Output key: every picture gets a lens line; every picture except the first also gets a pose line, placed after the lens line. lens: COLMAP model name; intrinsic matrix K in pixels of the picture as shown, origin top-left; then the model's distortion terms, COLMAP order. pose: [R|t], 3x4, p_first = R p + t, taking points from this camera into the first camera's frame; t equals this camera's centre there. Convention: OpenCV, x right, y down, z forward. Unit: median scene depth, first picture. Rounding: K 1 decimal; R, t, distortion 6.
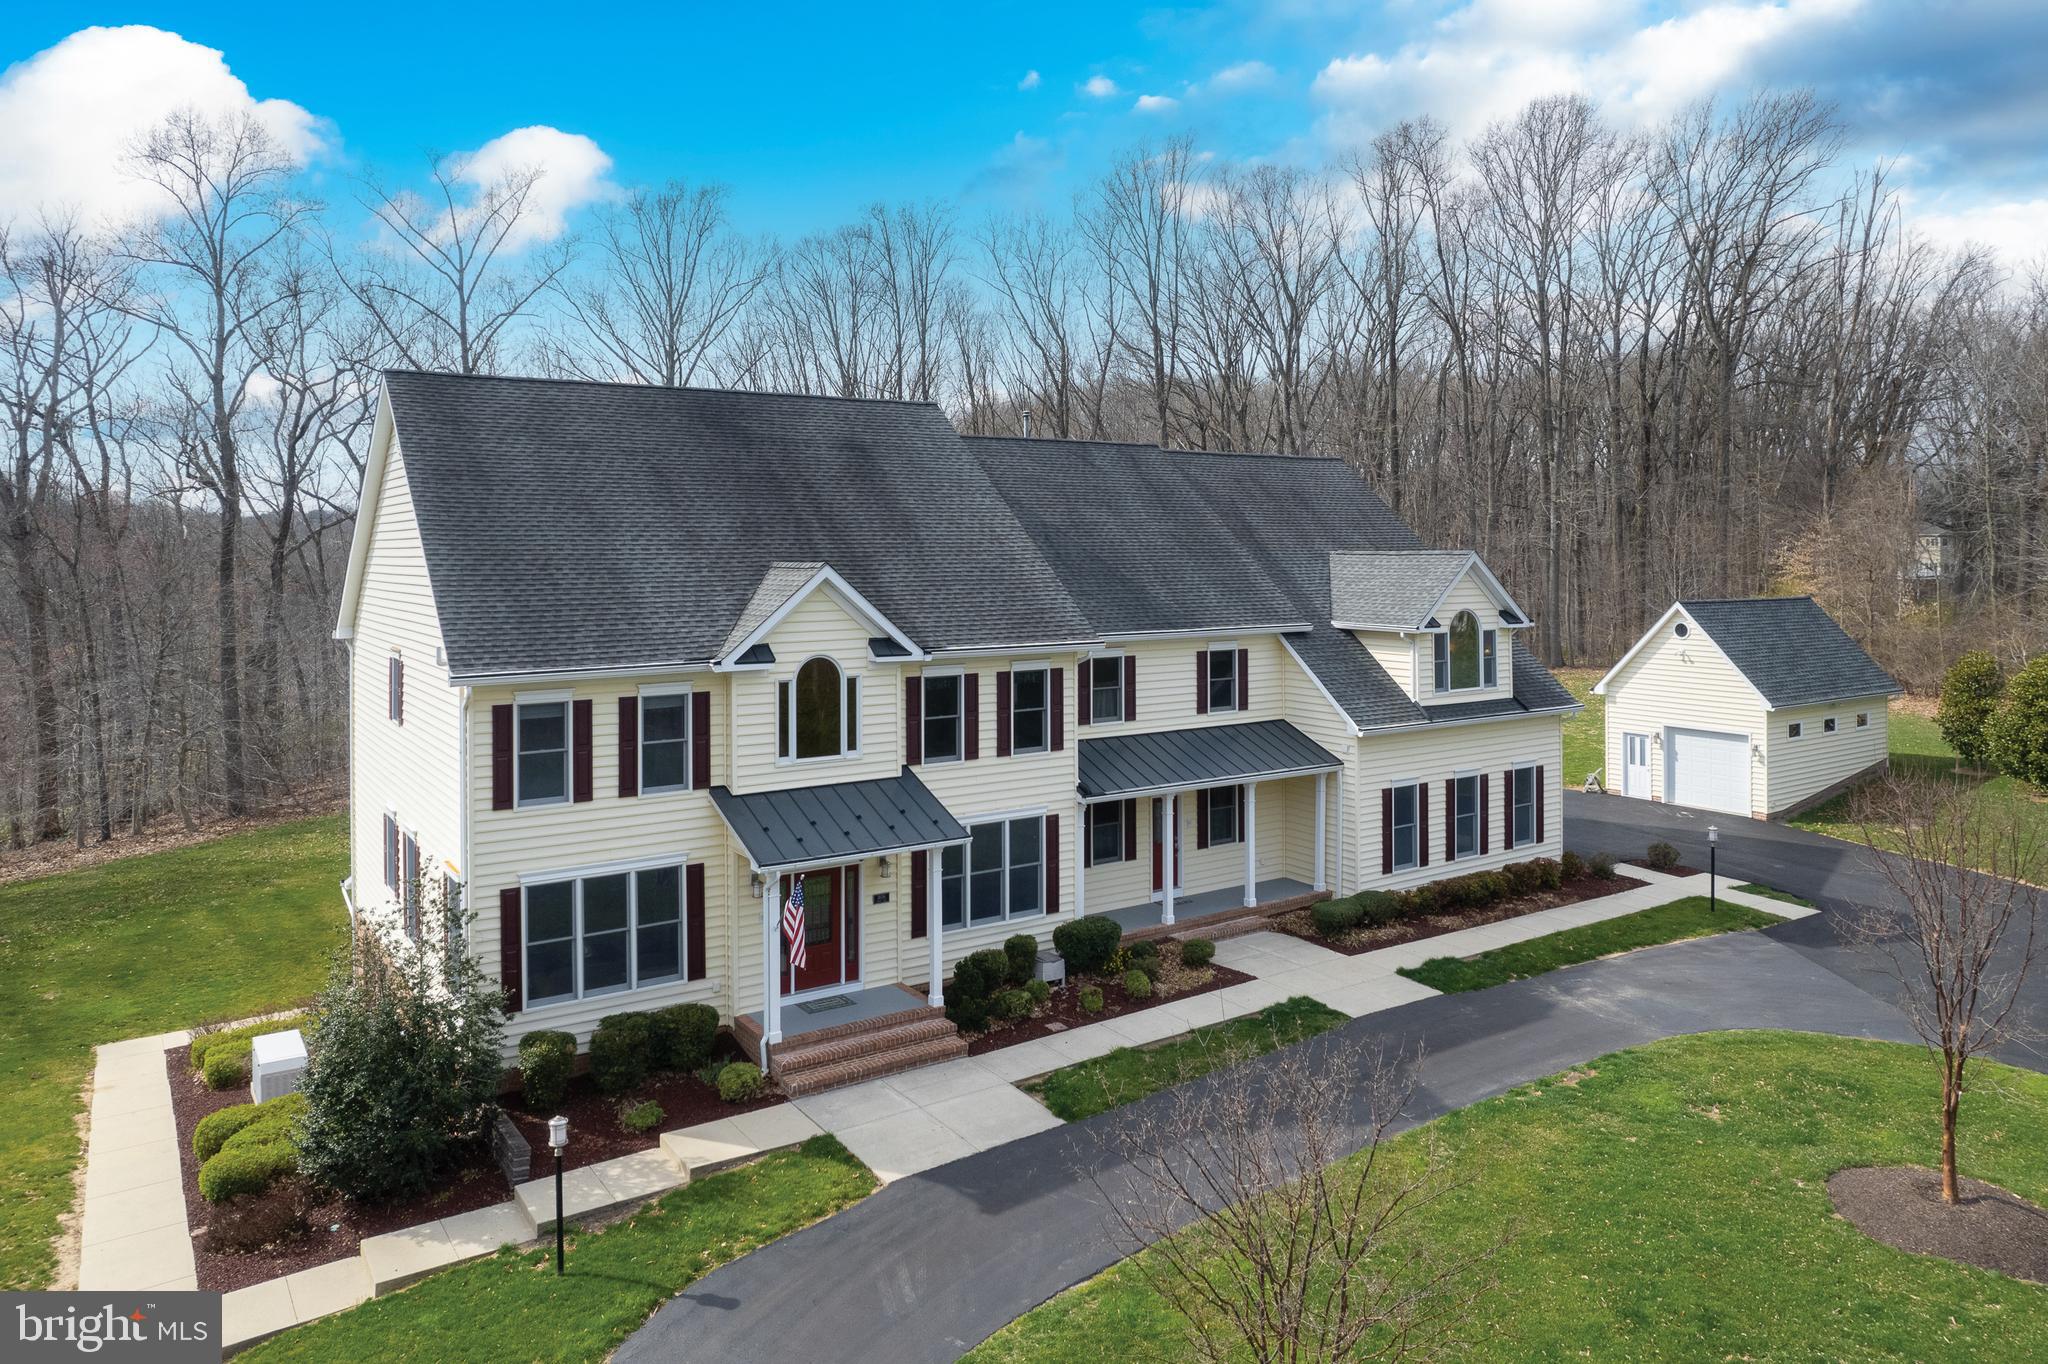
lens RADIAL K [[1482.4, 0, 1075.3], [0, 1482.4, 544.8], [0, 0, 1]] dist [-0.036185, 0.020765]
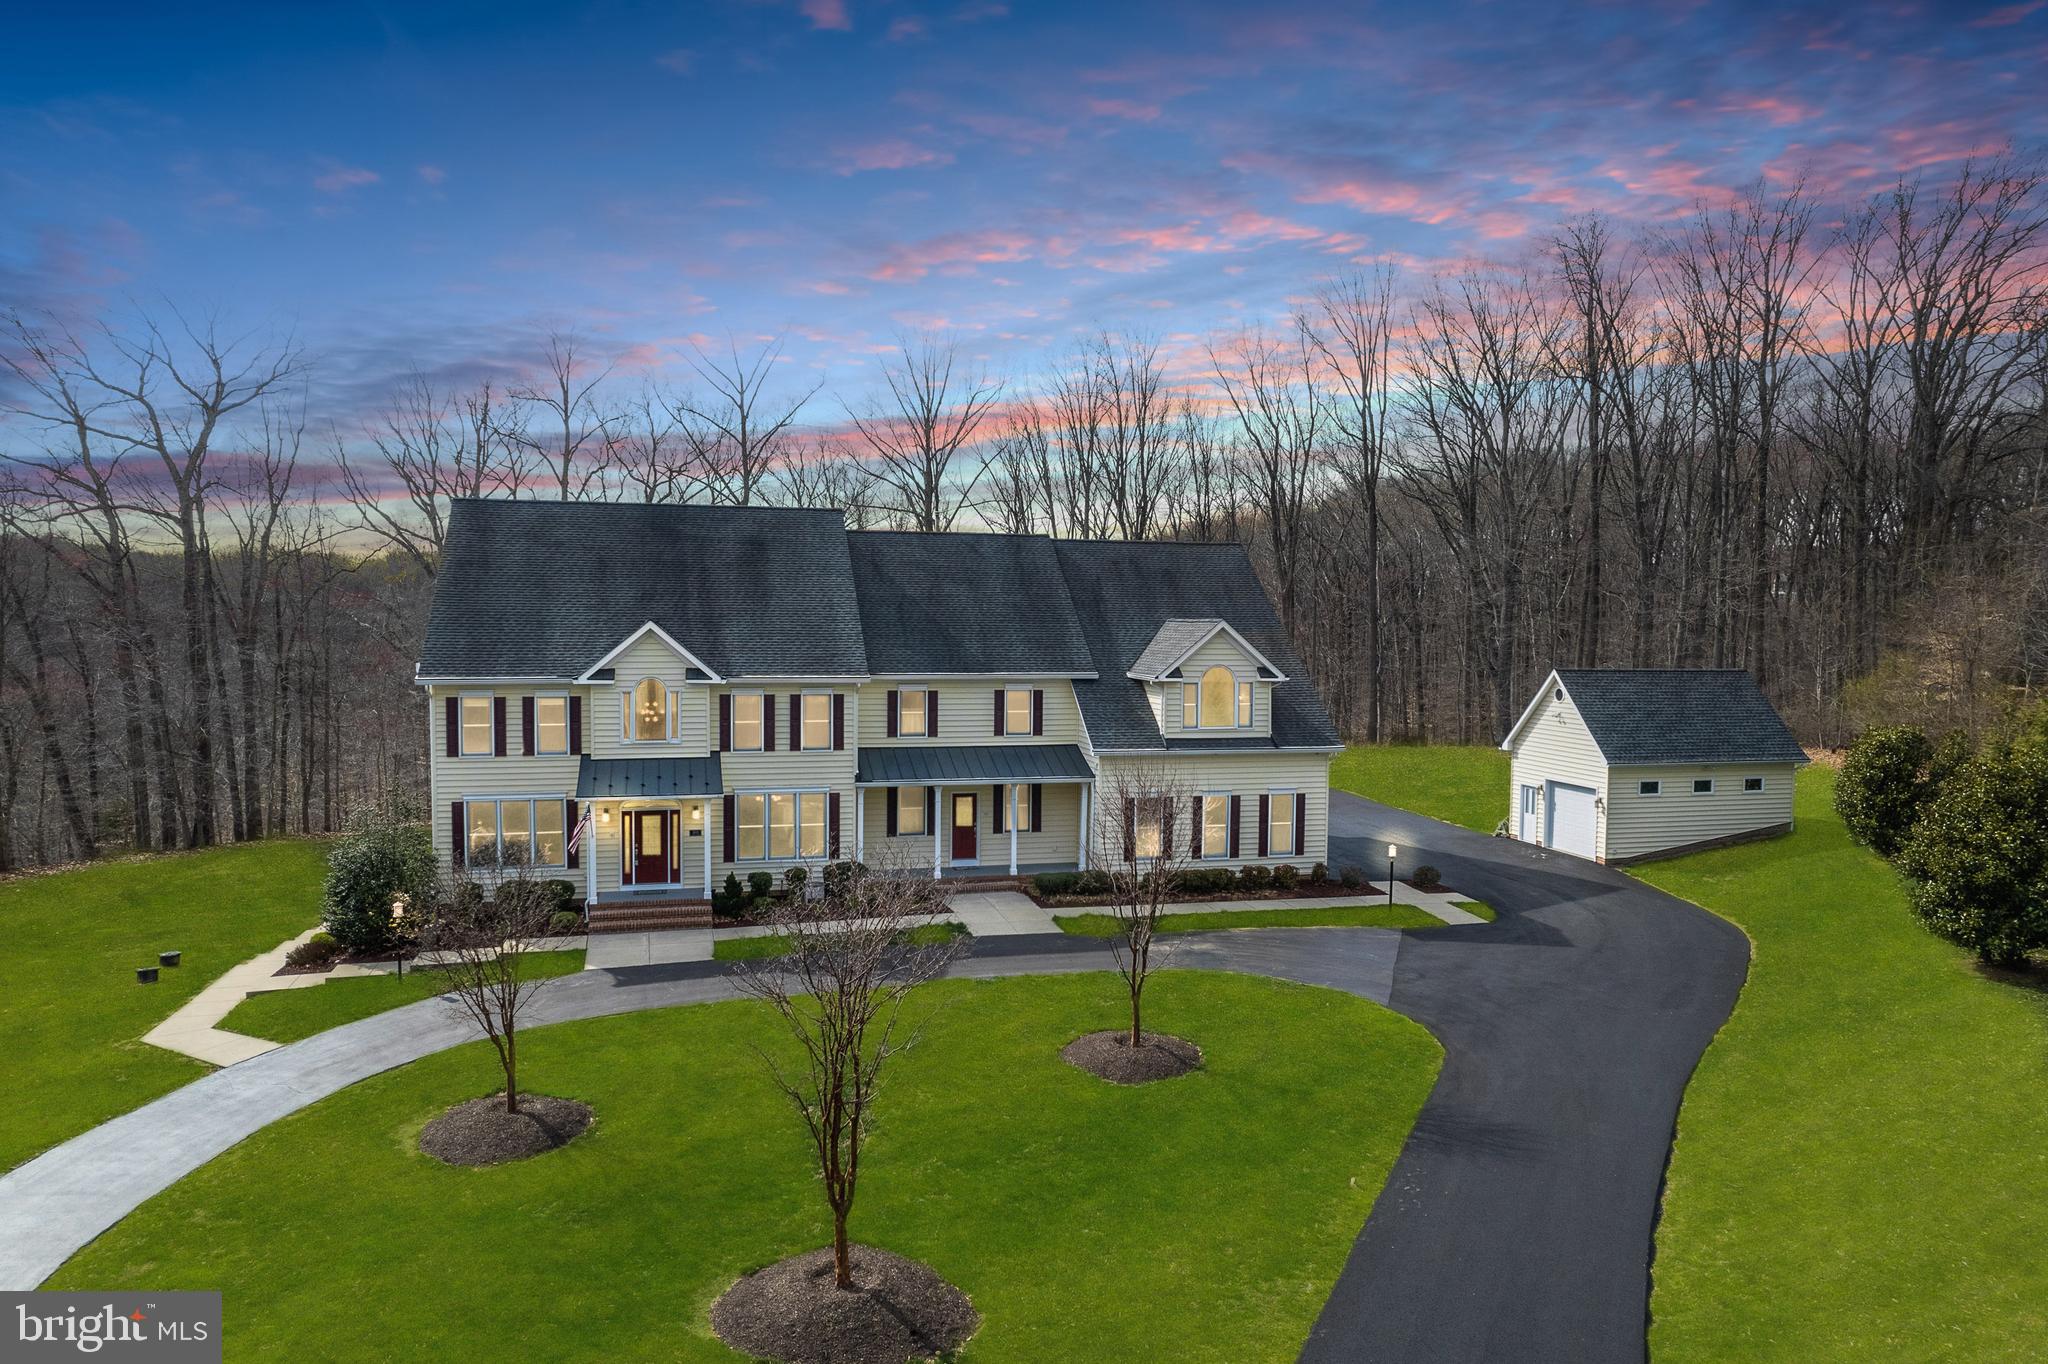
lens RADIAL K [[1461.9, 0, 1003.5], [0, 1461.9, 684.4], [0, 0, 1]] dist [-0.032350, 0.004517]
pose [[0.933787, 0.030329, -0.356543, 0.696721], [-0.012404, 0.998546, 0.052454, -0.004820], [0.357615, -0.044558, 0.932805, -0.315393]]
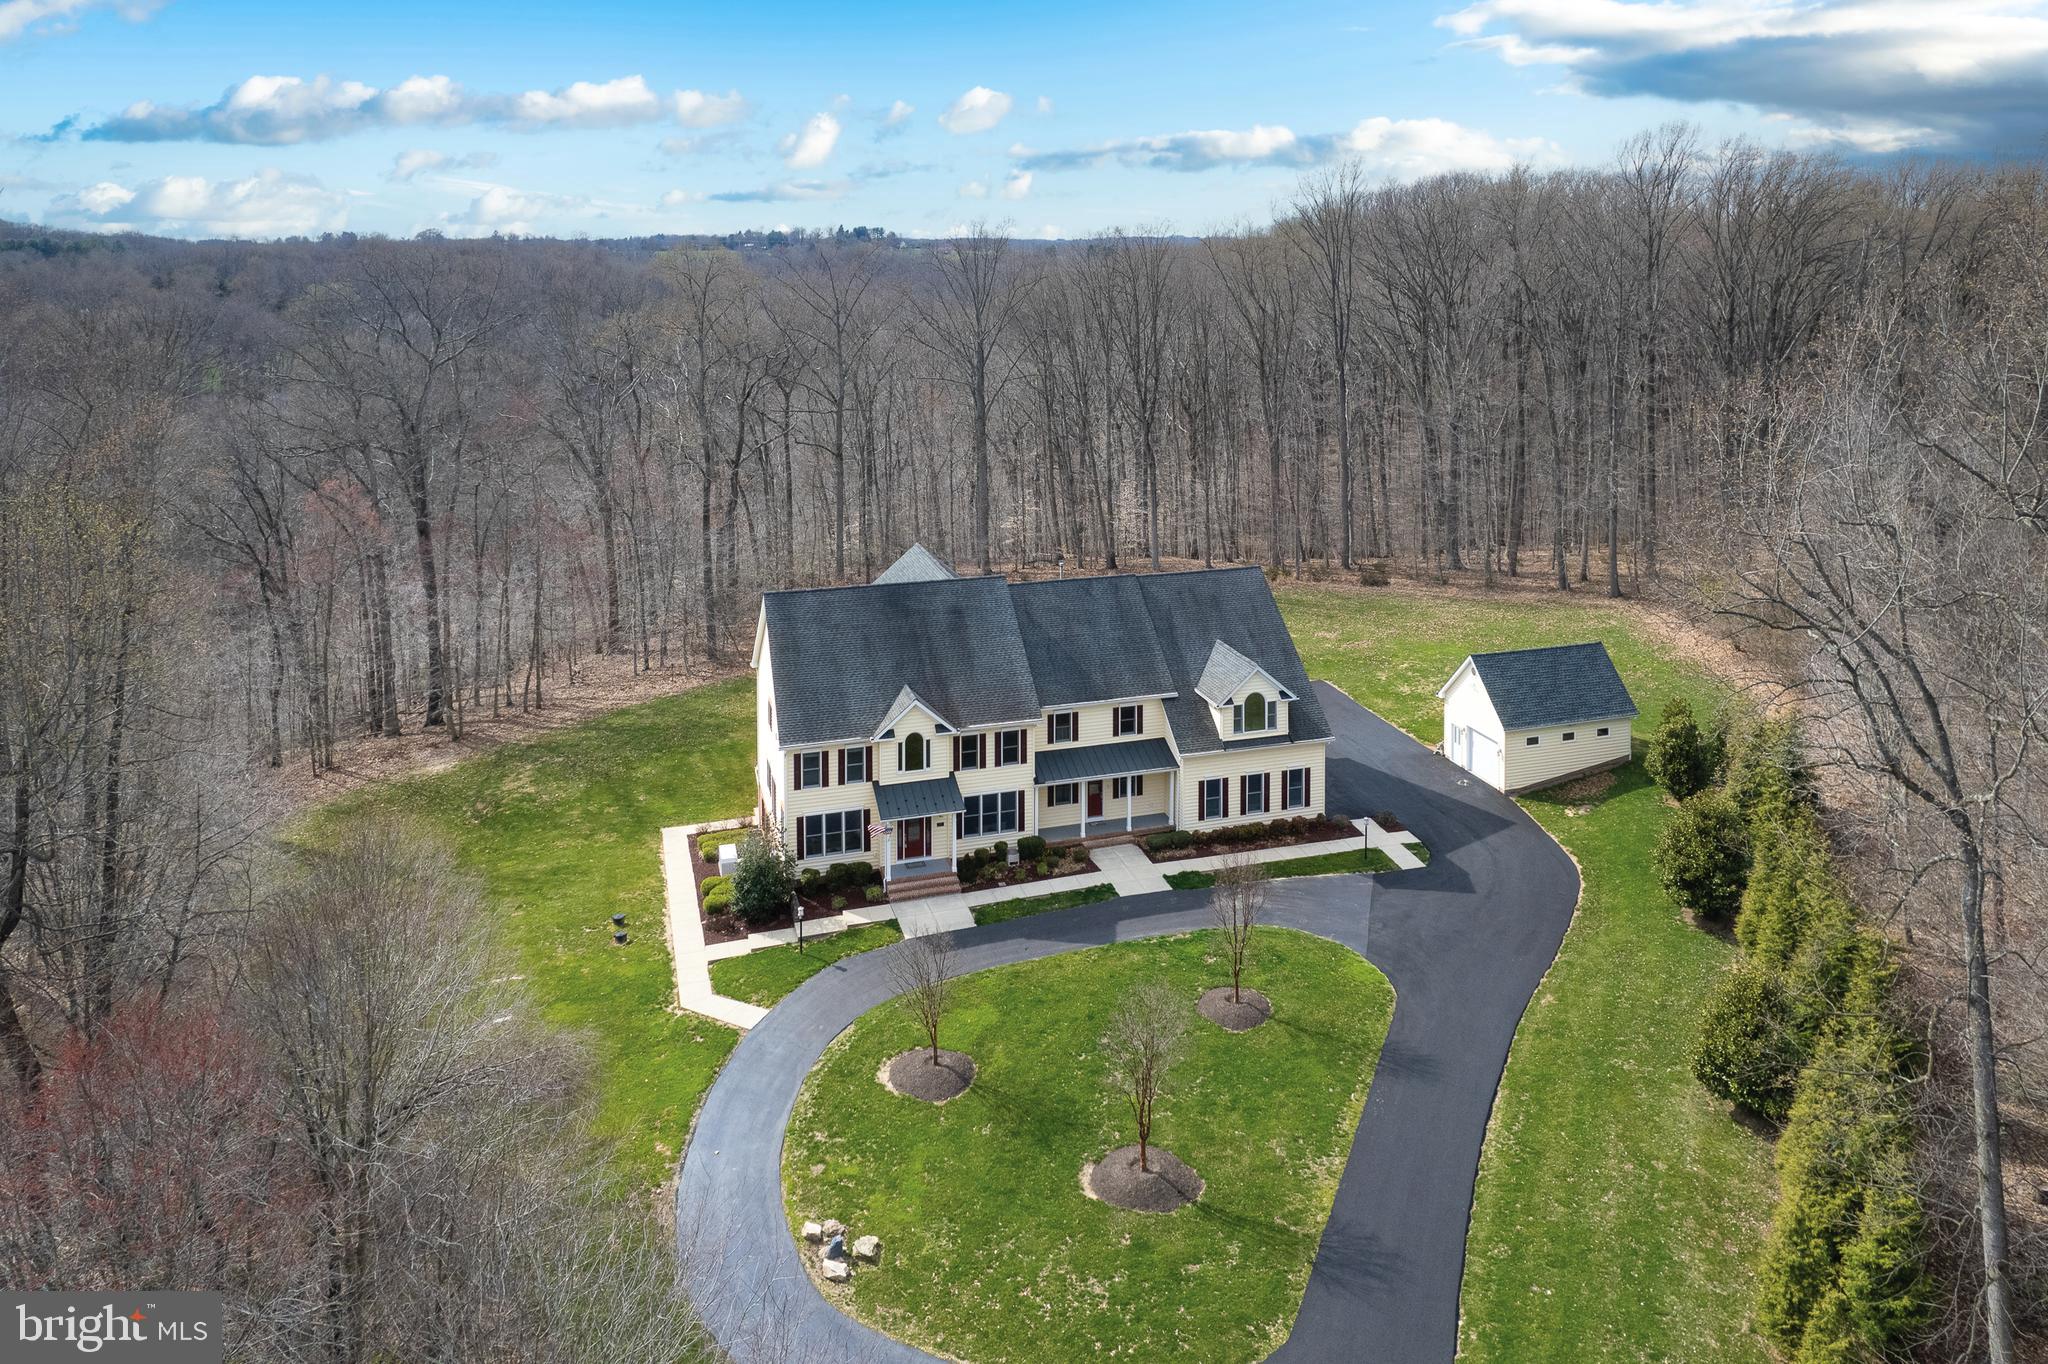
lens RADIAL K [[1538.6, 0, 1016.6], [0, 1538.6, 276.4], [0, 0, 1]] dist [0.002955, -0.036402]
pose [[0.948598, 0.013873, -0.316180, 0.787751], [-0.003574, 0.999445, 0.033132, -0.763389], [0.316464, -0.030299, 0.948121, -1.390713]]
